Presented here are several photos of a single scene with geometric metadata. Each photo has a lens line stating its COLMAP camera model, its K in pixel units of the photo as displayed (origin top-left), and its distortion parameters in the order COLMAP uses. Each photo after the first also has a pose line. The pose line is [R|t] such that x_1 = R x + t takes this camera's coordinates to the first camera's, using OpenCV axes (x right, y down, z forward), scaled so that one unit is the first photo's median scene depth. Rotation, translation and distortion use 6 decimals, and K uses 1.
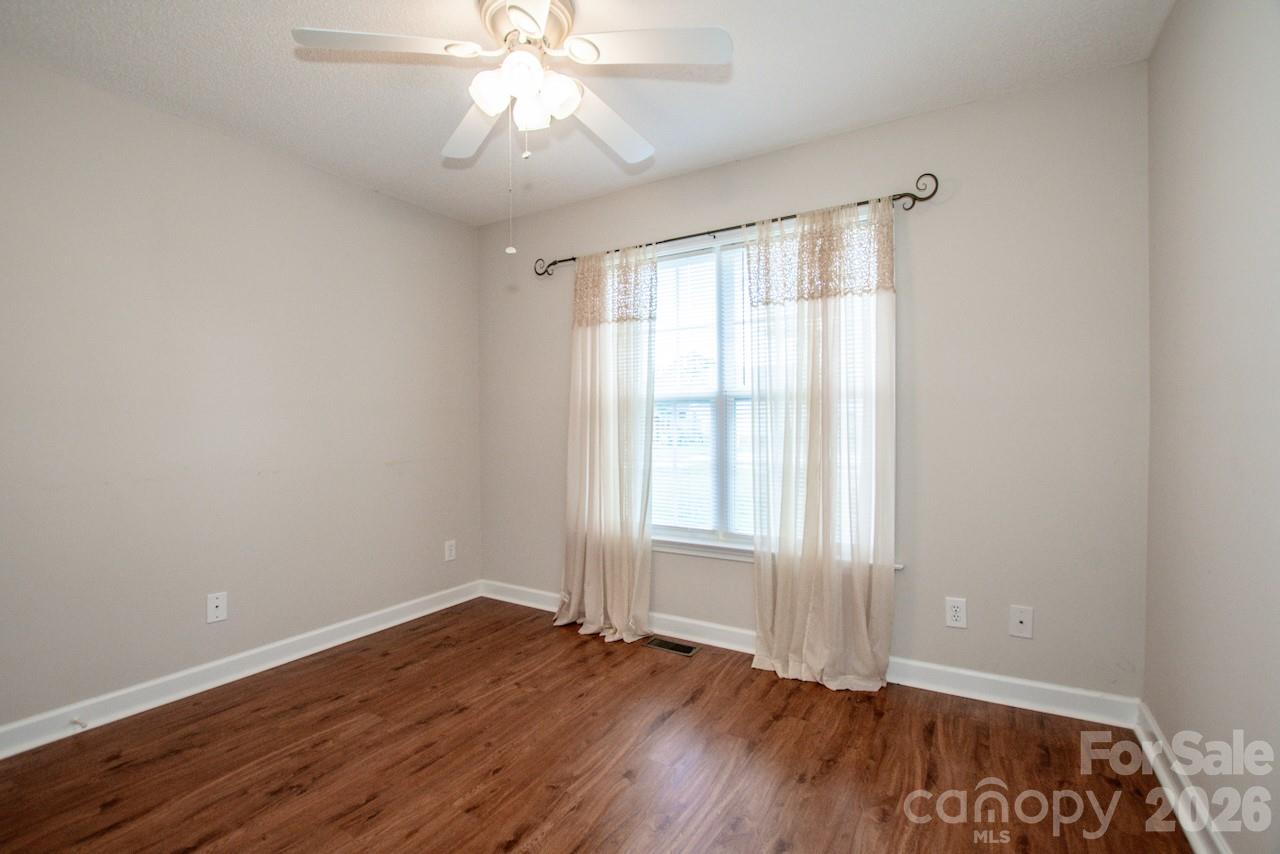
lens RADIAL K [[561.8, 0, 628.4], [0, 561.8, 428.3], [0, 0, 1]] dist [-0.027872, 0.000635]
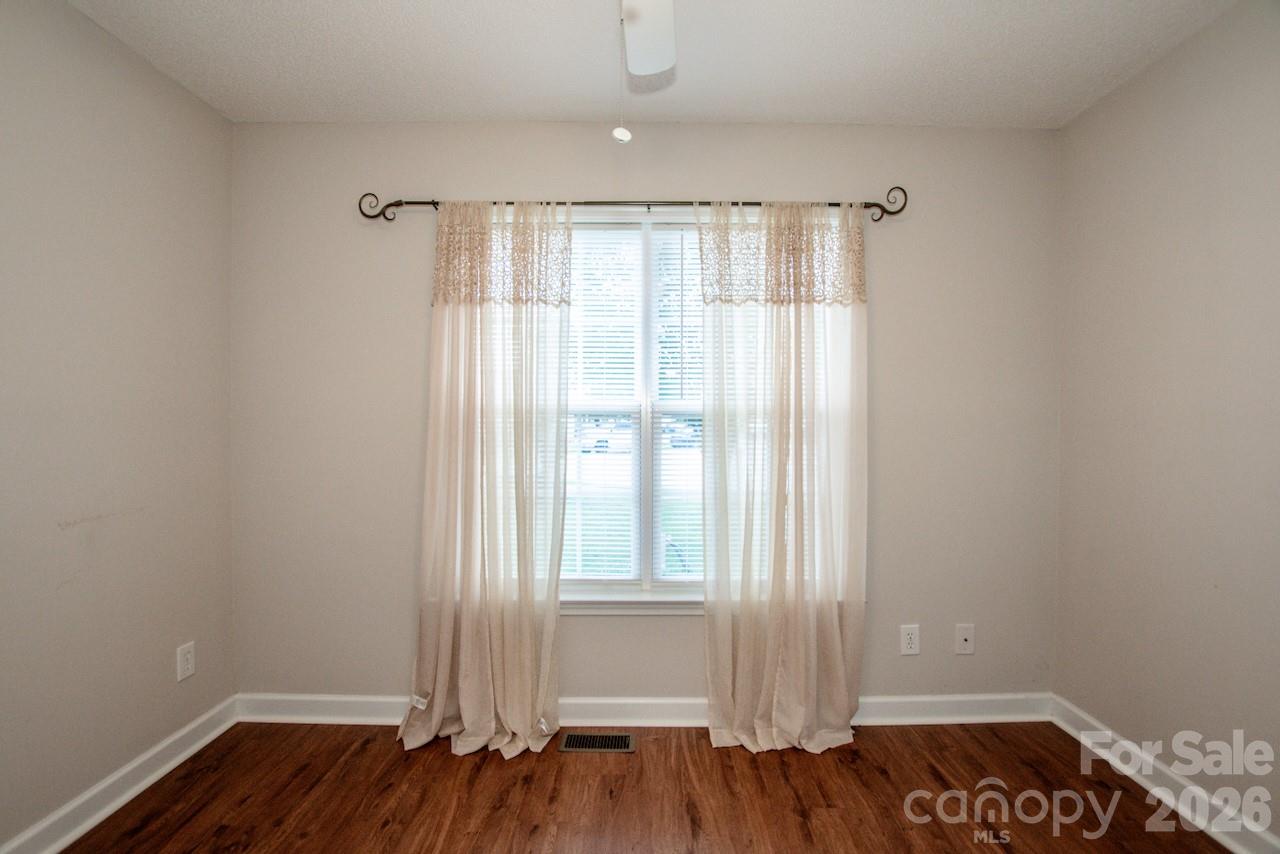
lens RADIAL K [[561.8, 0, 628.4], [0, 561.8, 428.3], [0, 0, 1]] dist [-0.027872, 0.000635]
pose [[0.852538, 0.008174, 0.522601, -0.292087], [-0.003833, 0.999949, -0.009389, -0.025692], [-0.522650, 0.006001, 0.852526, 0.348871]]
